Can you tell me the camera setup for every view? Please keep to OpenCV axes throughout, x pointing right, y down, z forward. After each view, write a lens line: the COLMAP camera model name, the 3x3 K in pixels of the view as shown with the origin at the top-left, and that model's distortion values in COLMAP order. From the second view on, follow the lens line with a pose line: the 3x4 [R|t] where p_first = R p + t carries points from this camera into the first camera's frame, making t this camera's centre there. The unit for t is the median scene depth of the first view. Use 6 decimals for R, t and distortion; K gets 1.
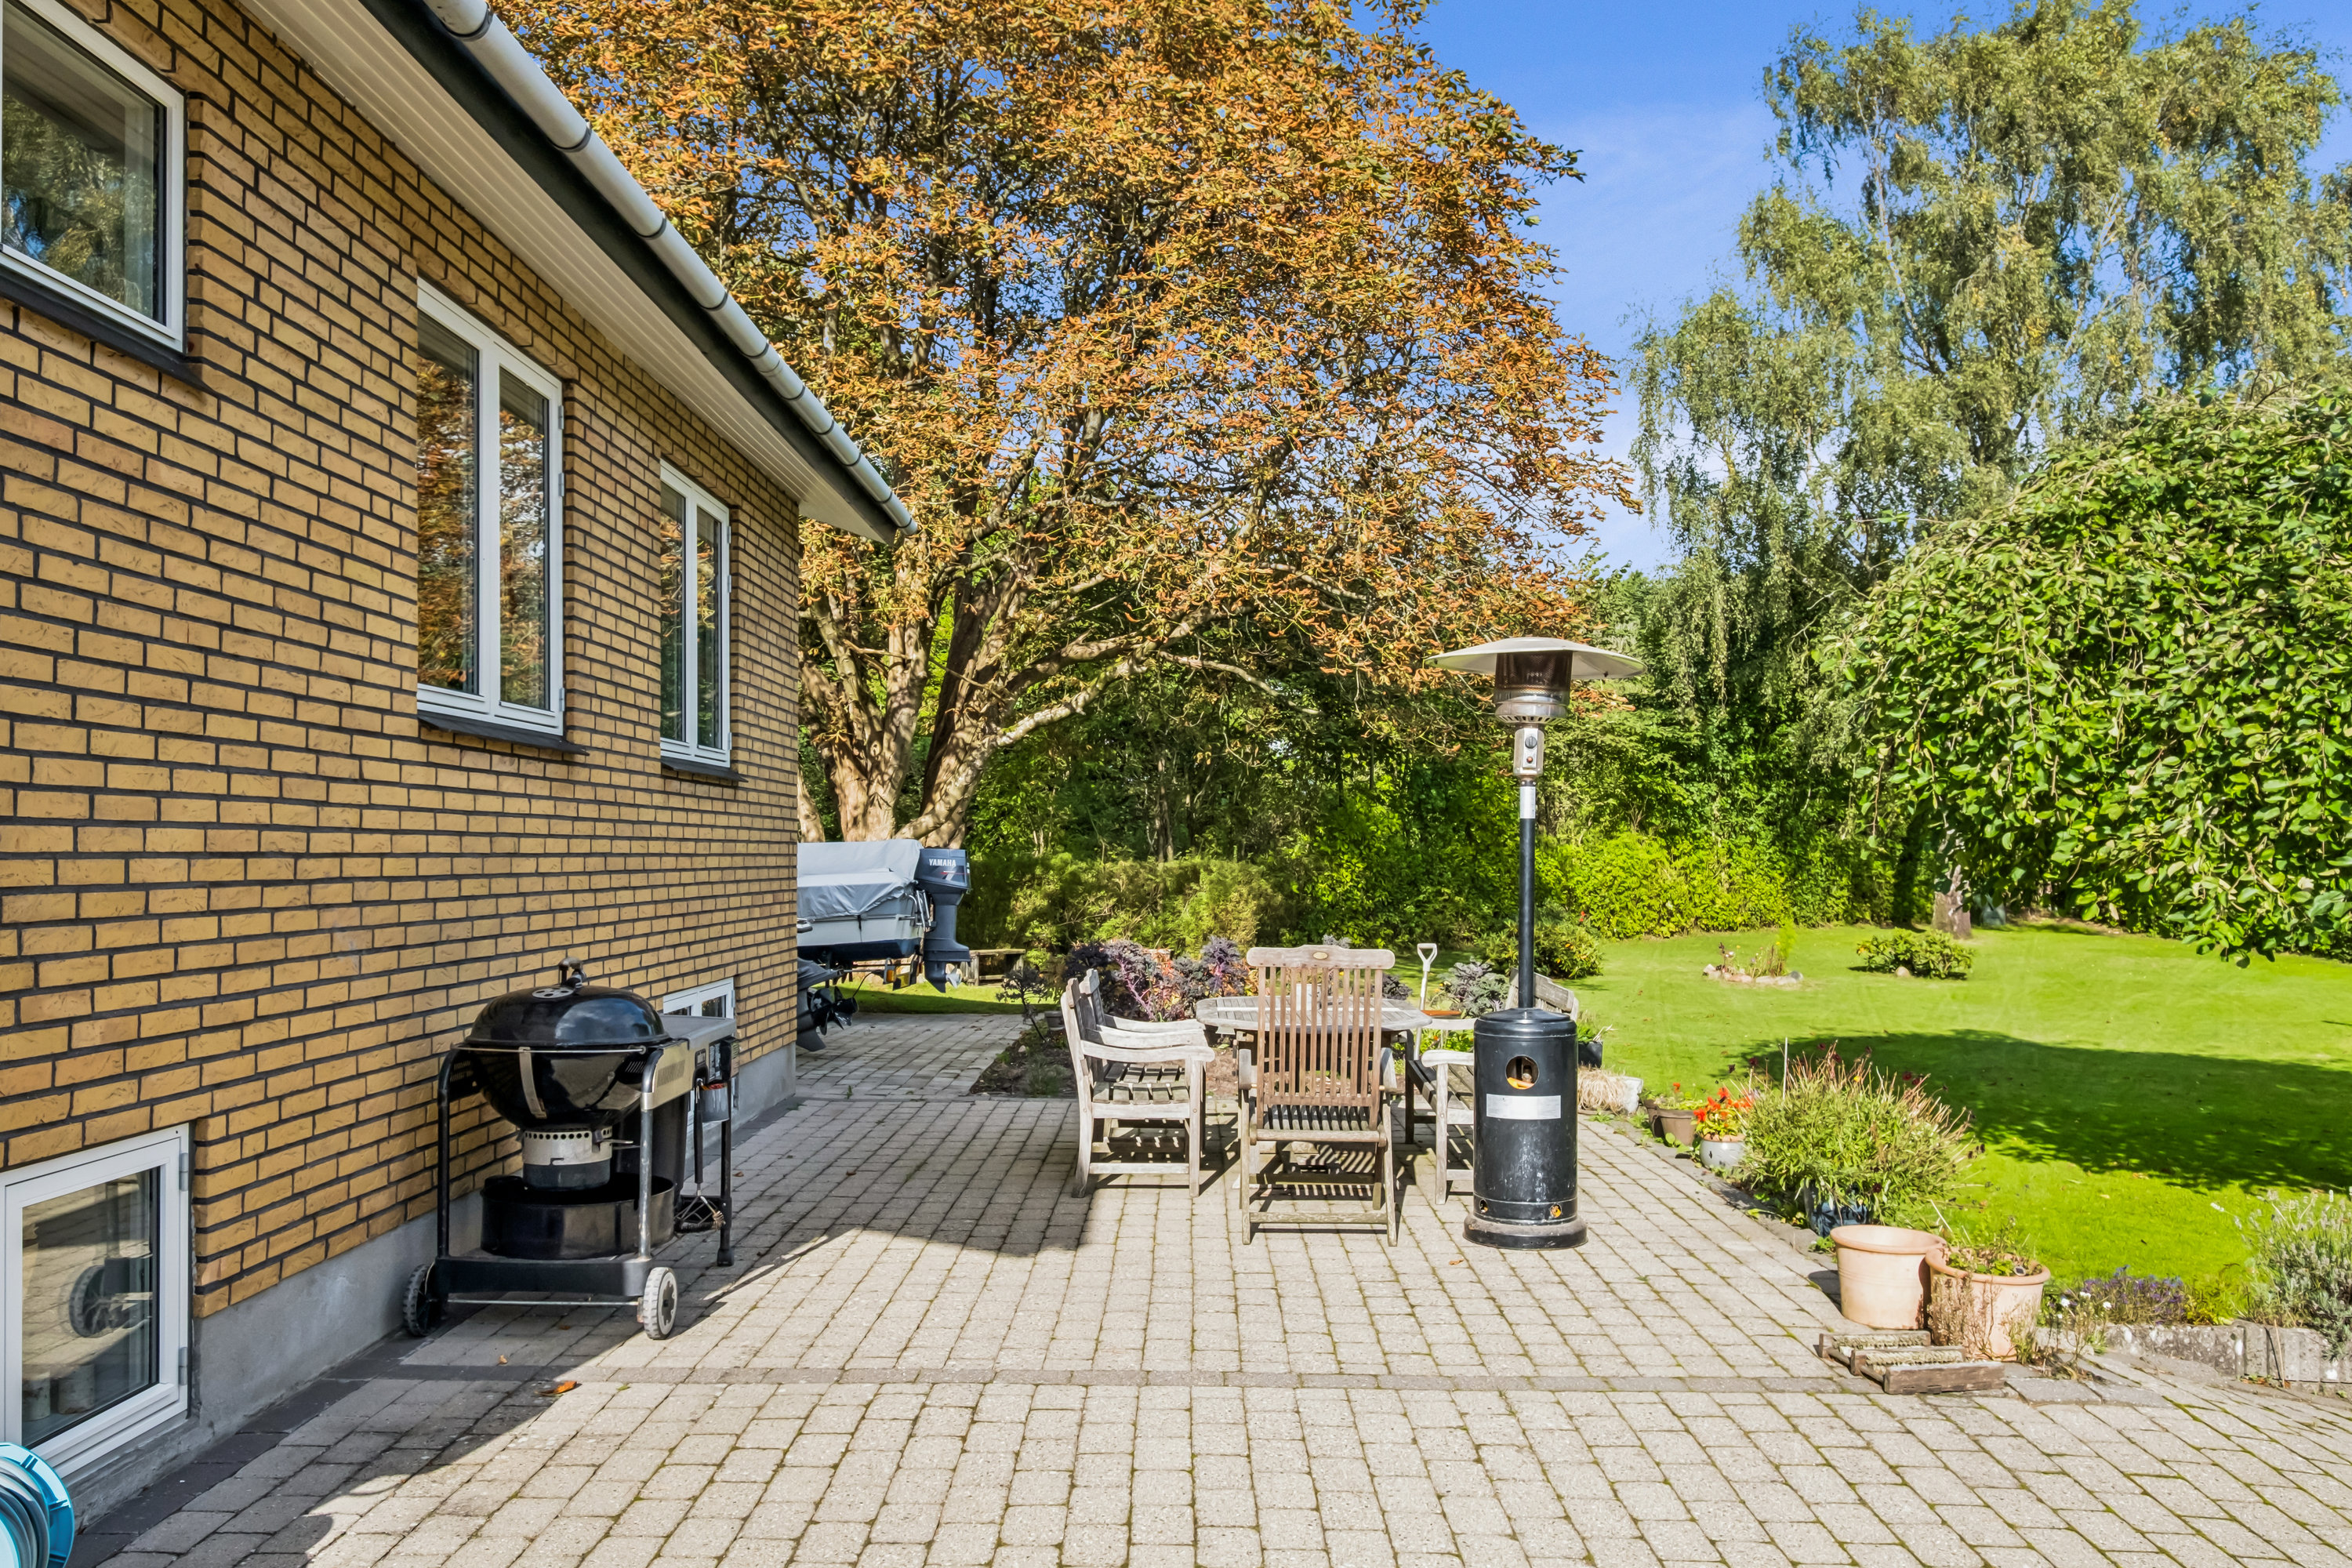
lens RADIAL K [[1748.1, 0, 1170.7], [0, 1748.1, 843.3], [0, 0, 1]] dist [-0.005118, -0.002051]
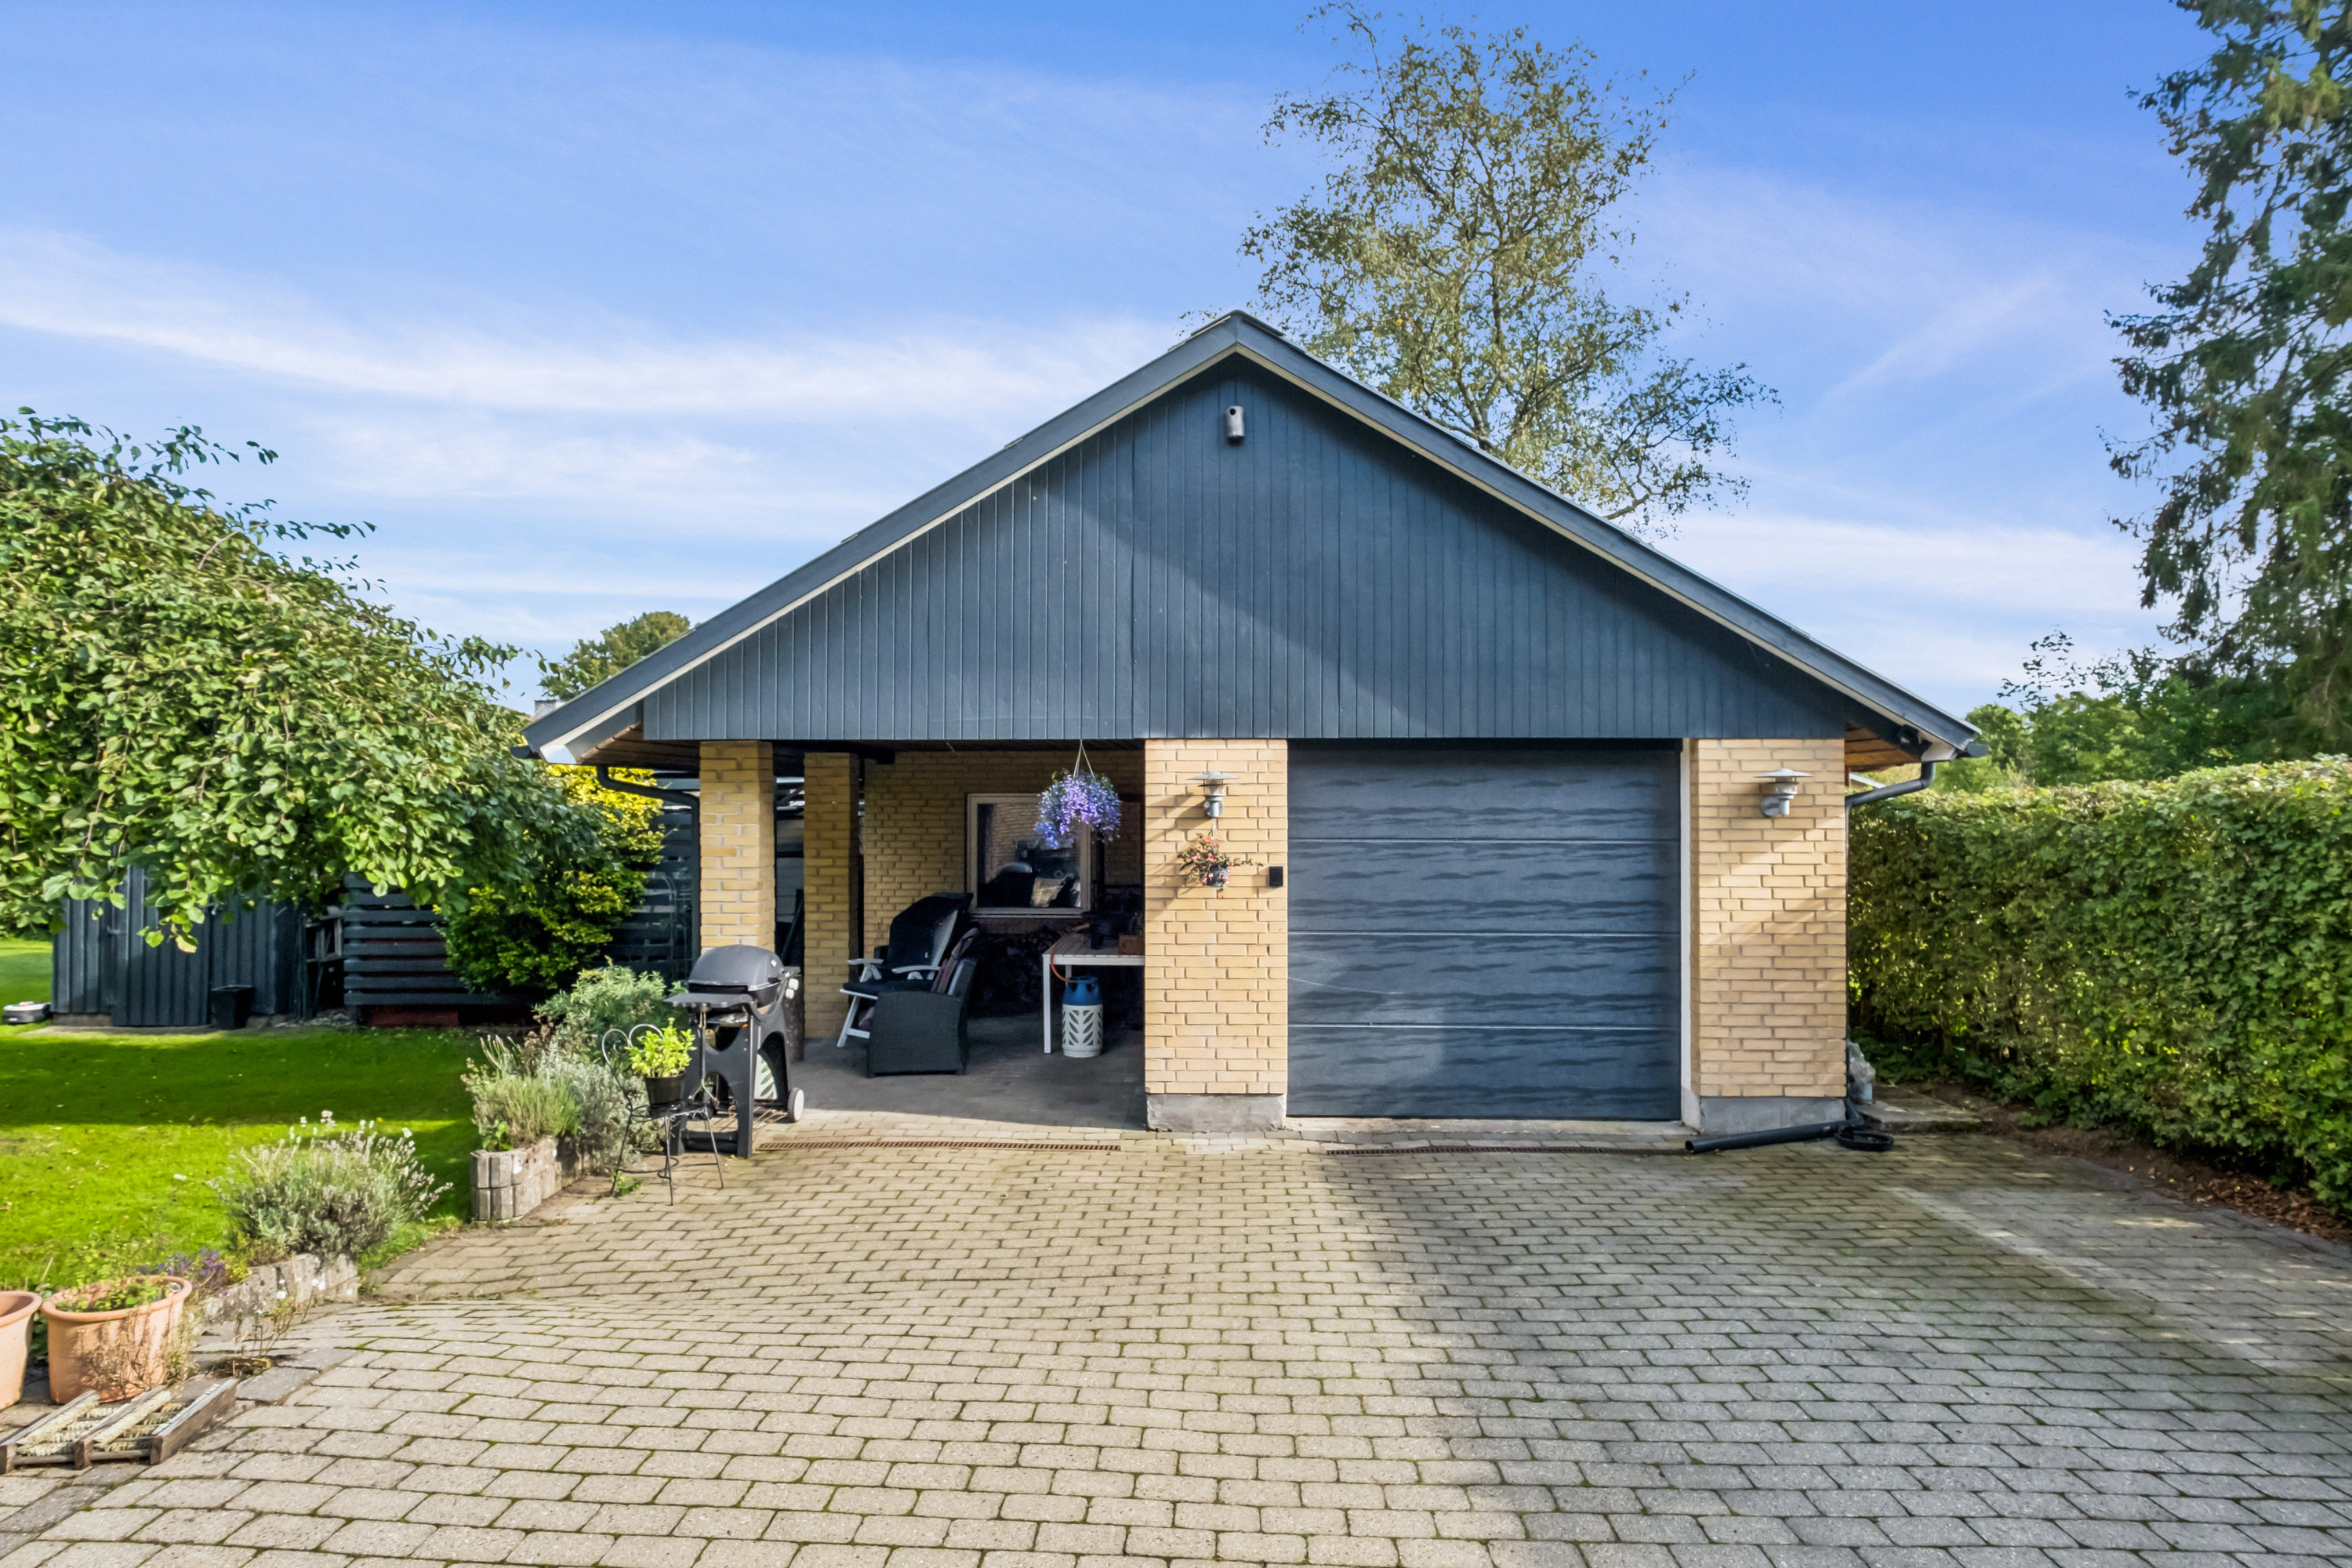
lens RADIAL K [[1347.1, 0, 1184.2], [0, 1347.1, 794.4], [0, 0, 1]] dist [0.001098, 0.001959]
pose [[0.021151, 0.005175, 0.999763, -0.154960], [-0.003612, 0.999980, -0.005100, -0.018607], [-0.999770, -0.003503, 0.021169, 0.240095]]
